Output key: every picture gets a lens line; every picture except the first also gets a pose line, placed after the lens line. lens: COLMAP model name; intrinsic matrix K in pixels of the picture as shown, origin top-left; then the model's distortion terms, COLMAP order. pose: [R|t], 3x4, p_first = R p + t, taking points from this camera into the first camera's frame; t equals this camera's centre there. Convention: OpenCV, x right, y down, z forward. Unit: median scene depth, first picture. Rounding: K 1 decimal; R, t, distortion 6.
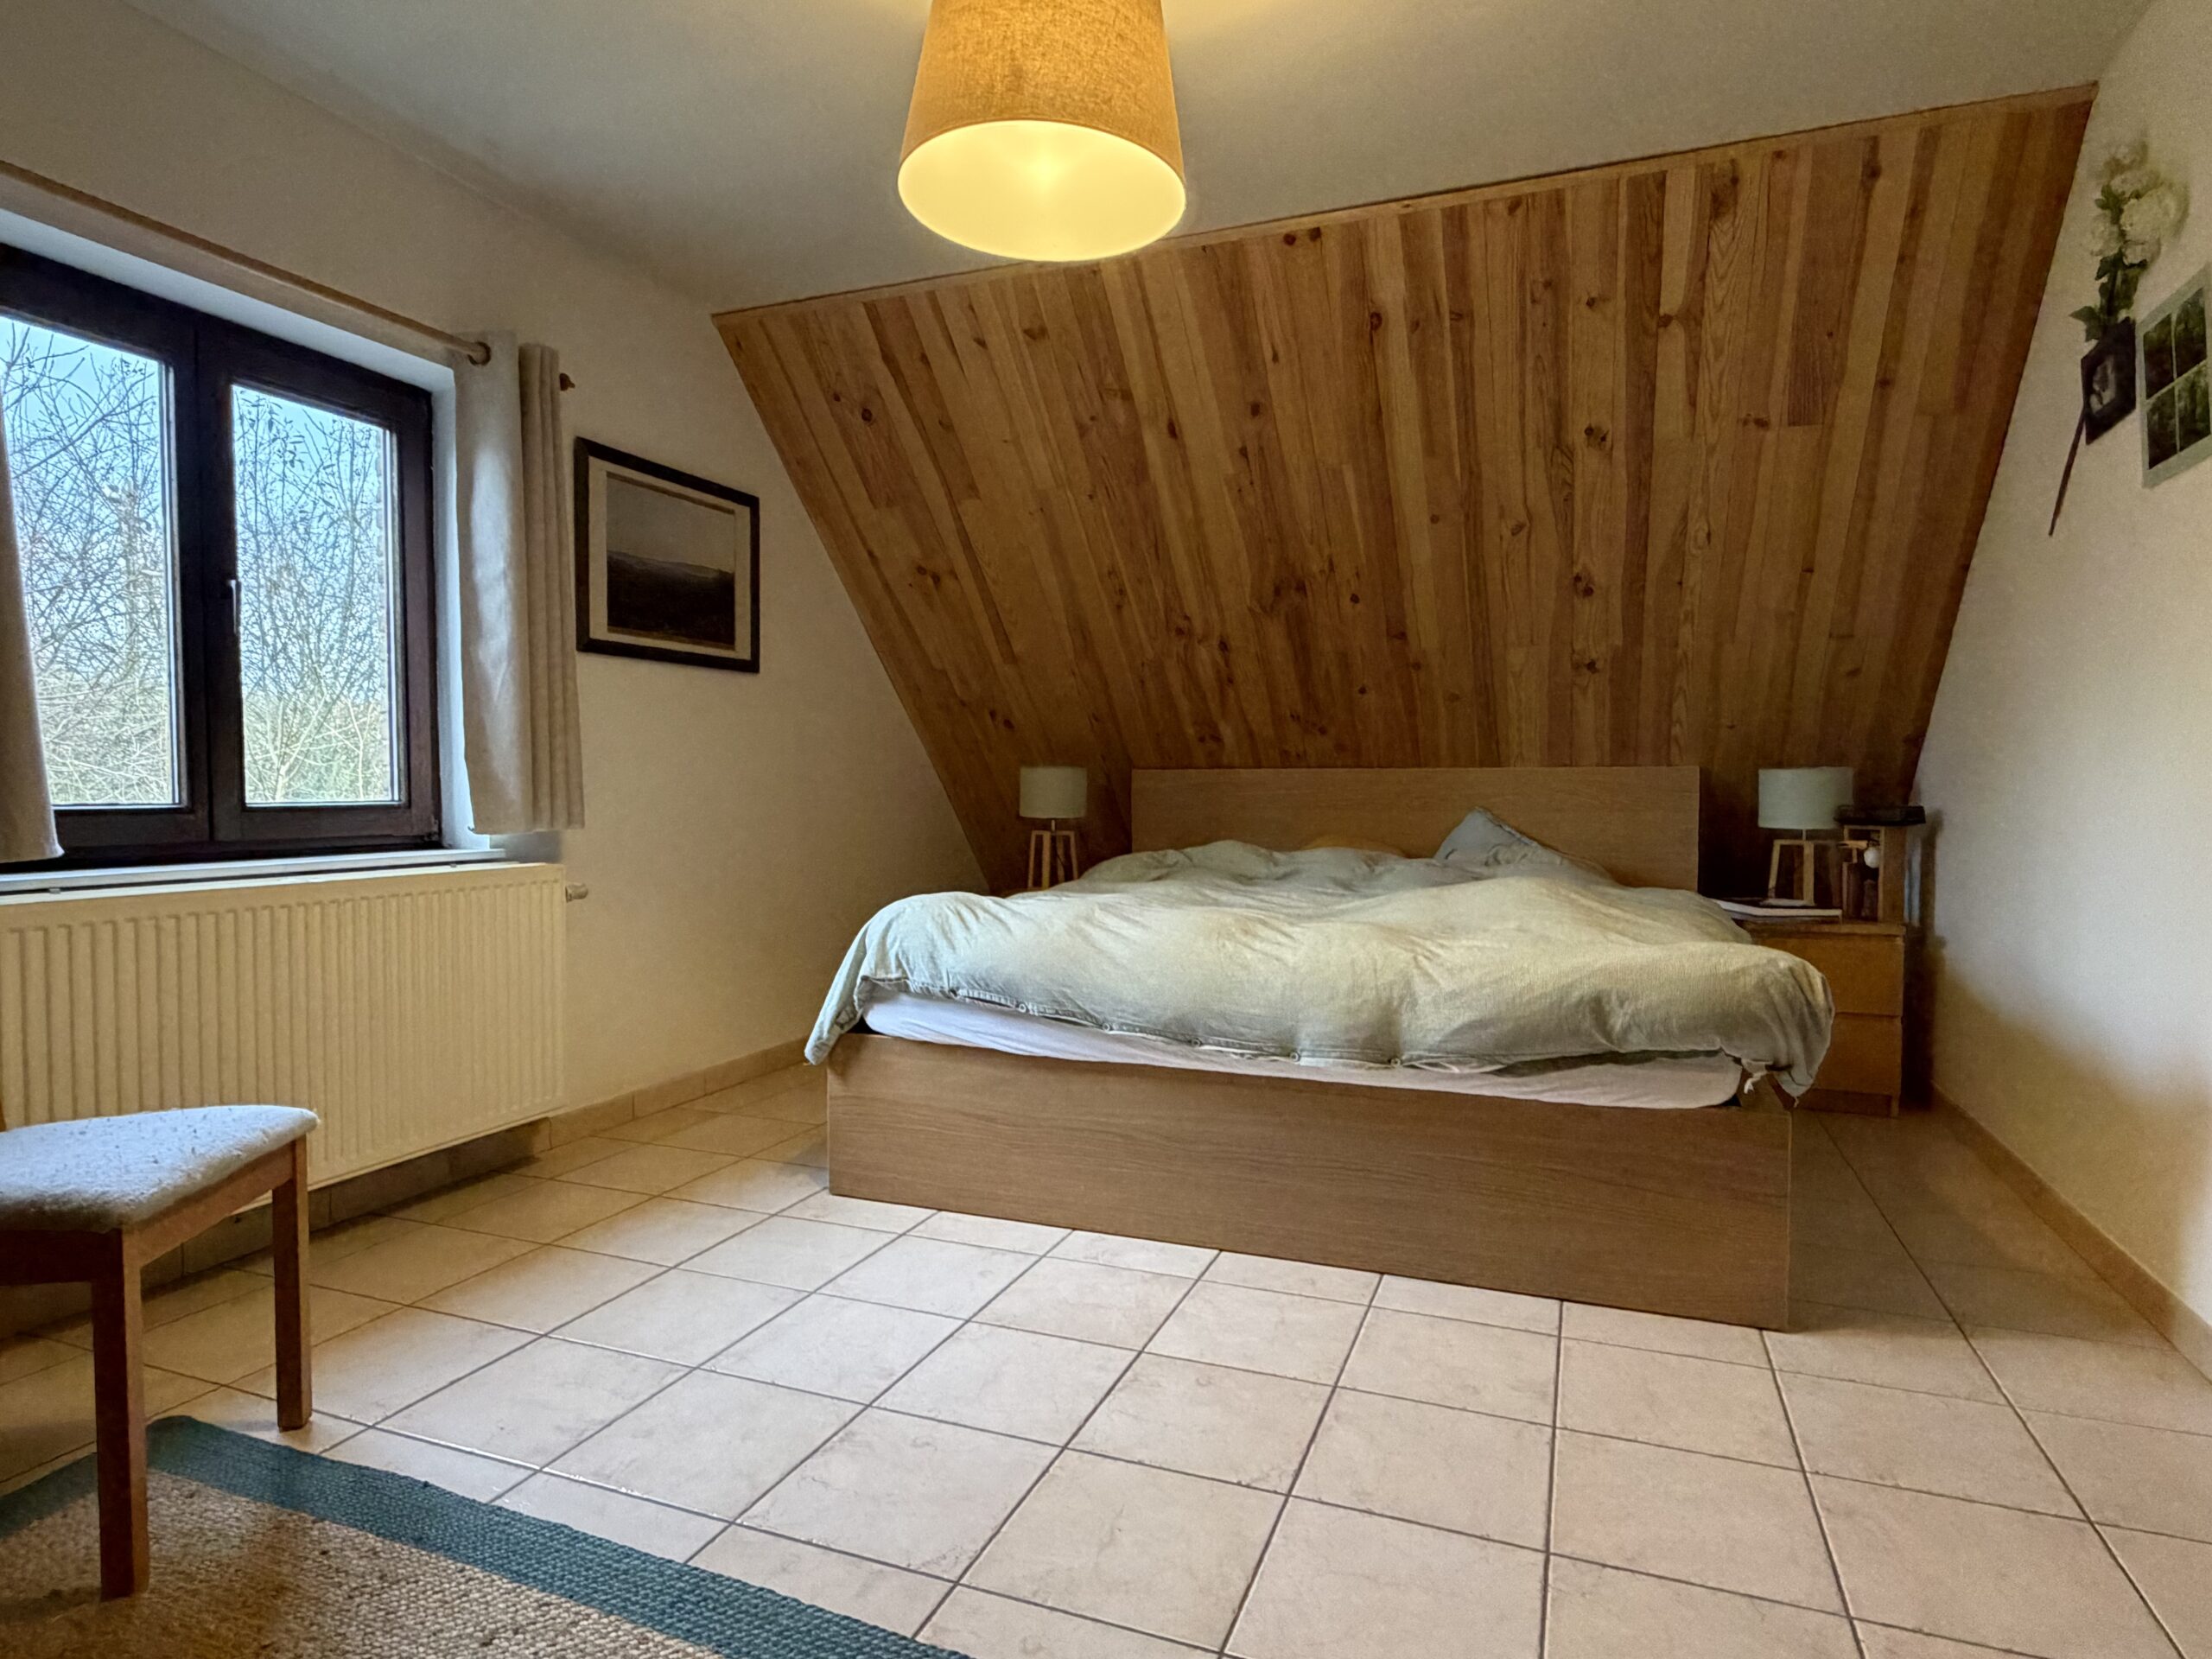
lens RADIAL K [[1257.3, 0, 1106.0], [0, 1257.3, 829.5], [0, 0, 1]] dist [-0.000879, 0.001956]
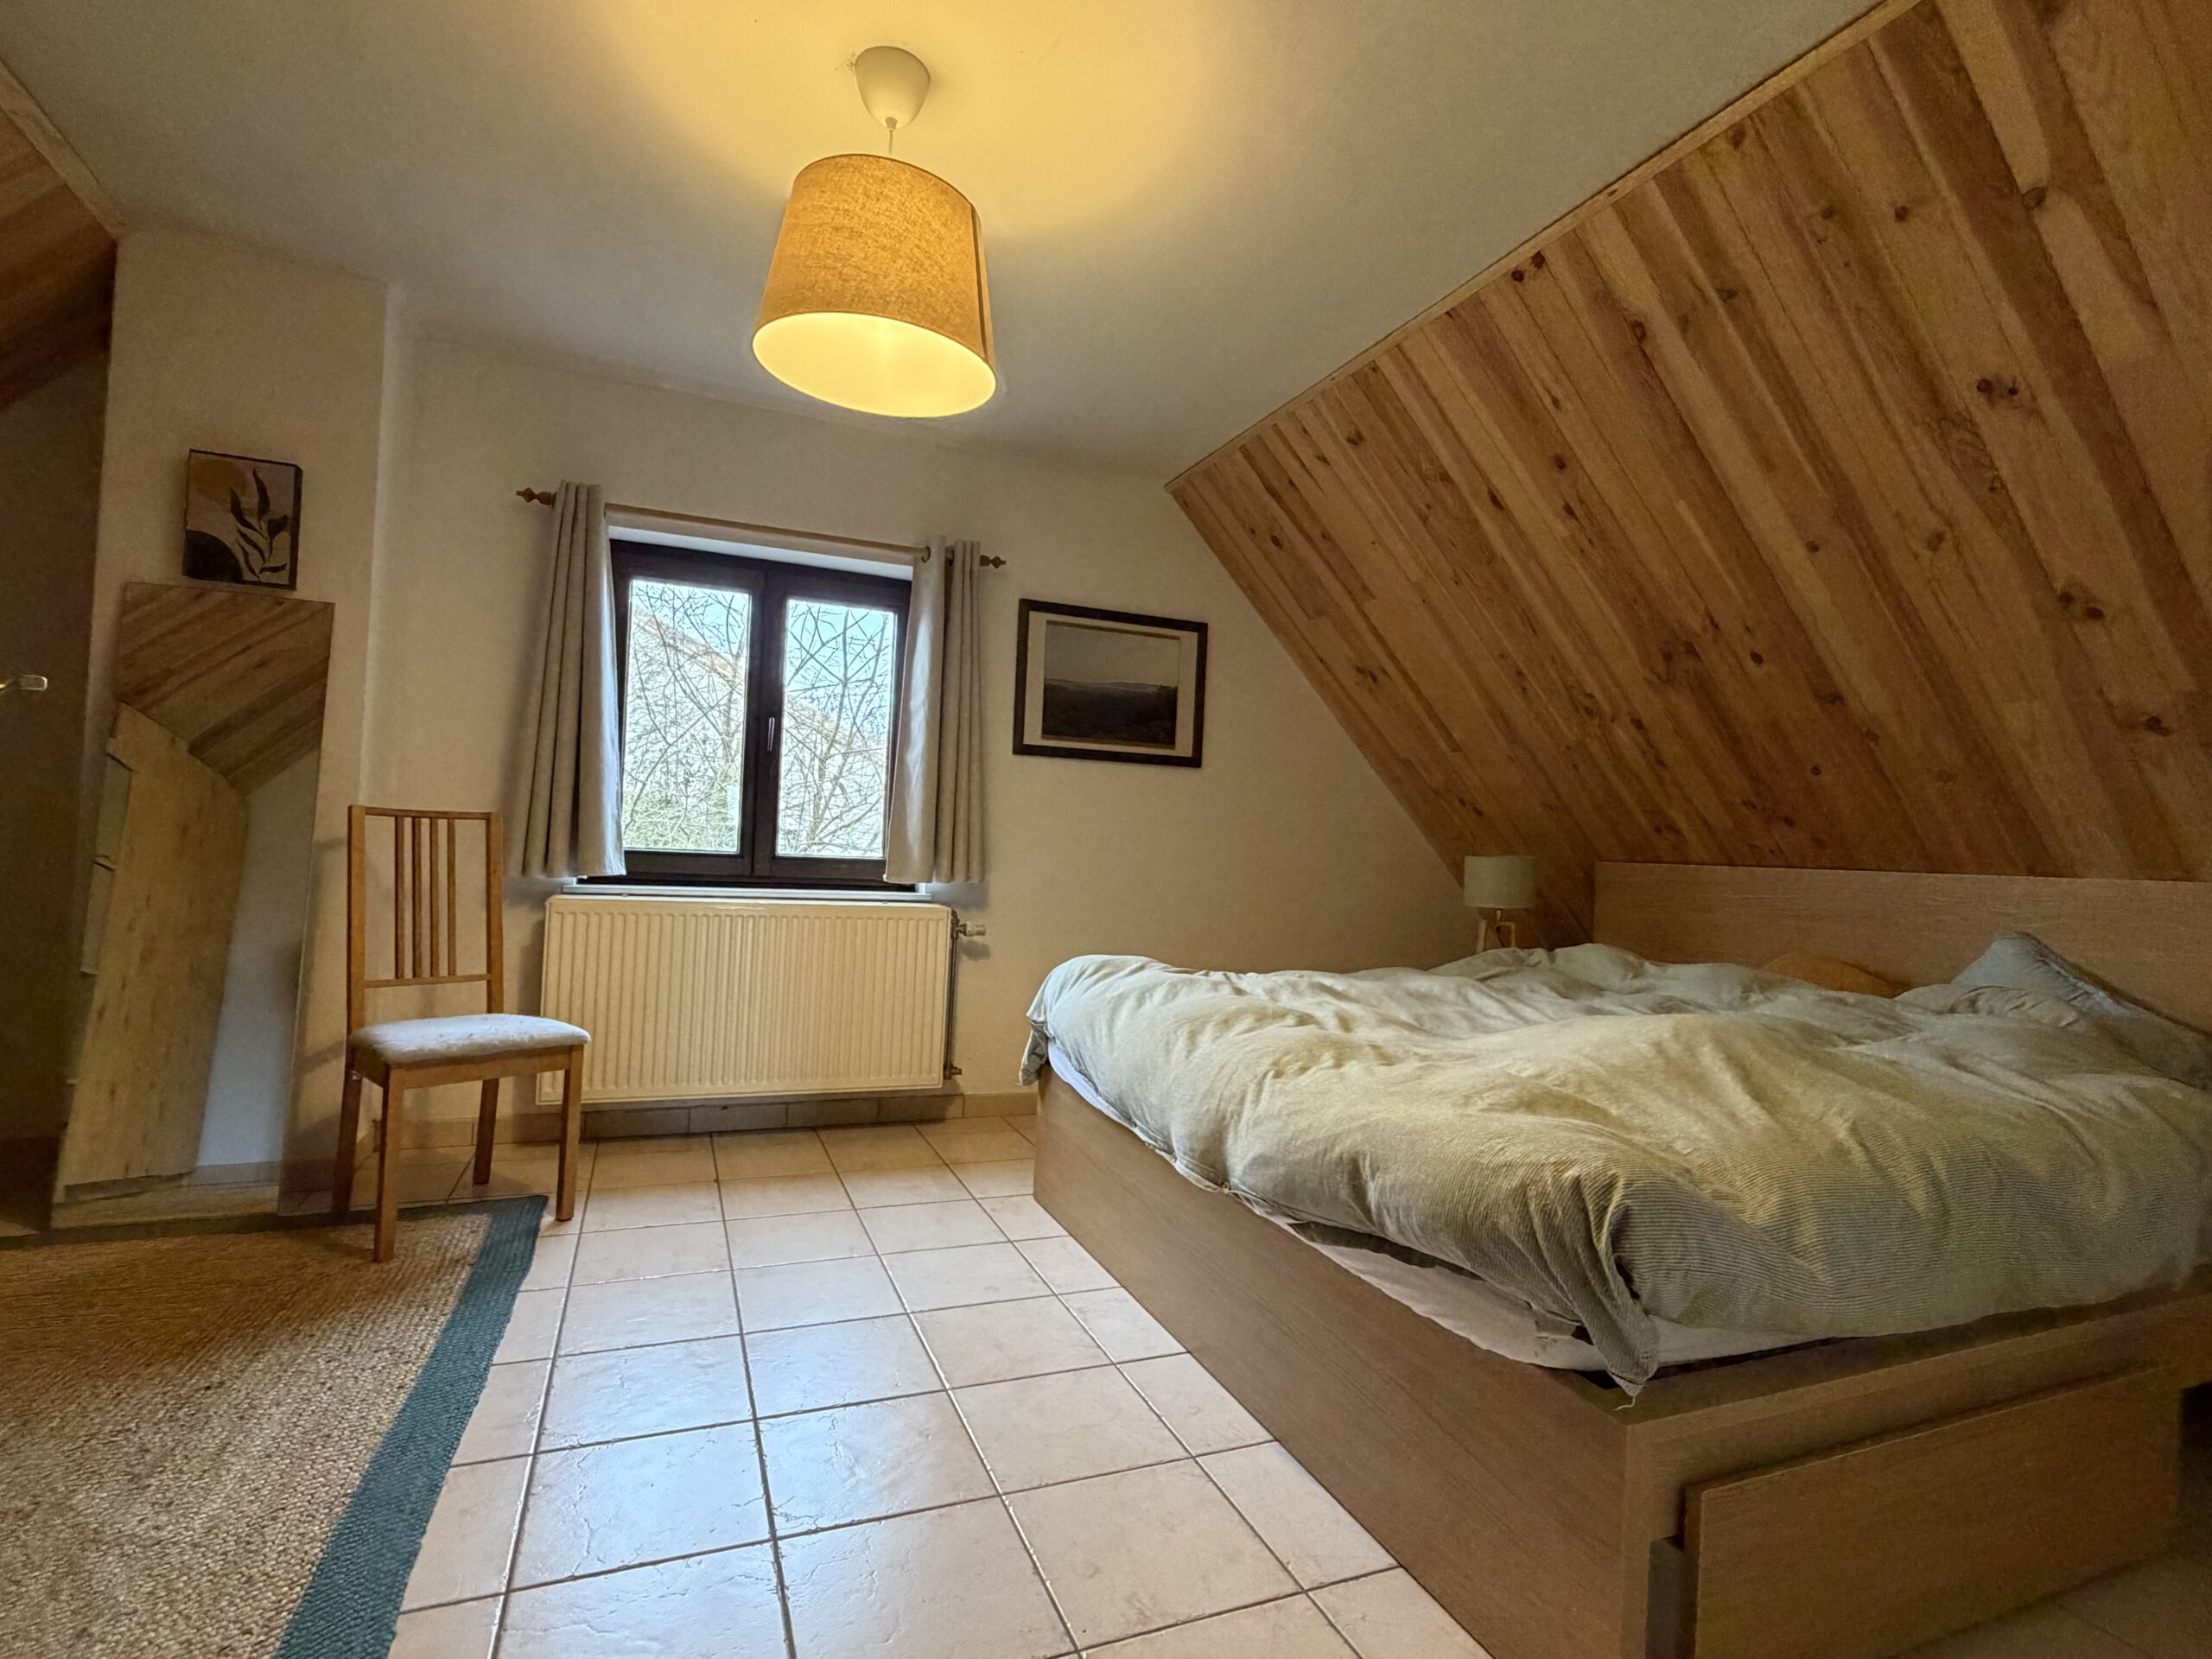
lens RADIAL K [[1073.7, 0, 1106.0], [0, 1073.7, 829.5], [0, 0, 1]] dist [-0.001905, 0.000669]
pose [[0.691678, 0.017312, -0.721998, 0.480850], [-0.069643, 0.996653, -0.042821, -0.017405], [0.718840, 0.079900, 0.690568, 0.271501]]
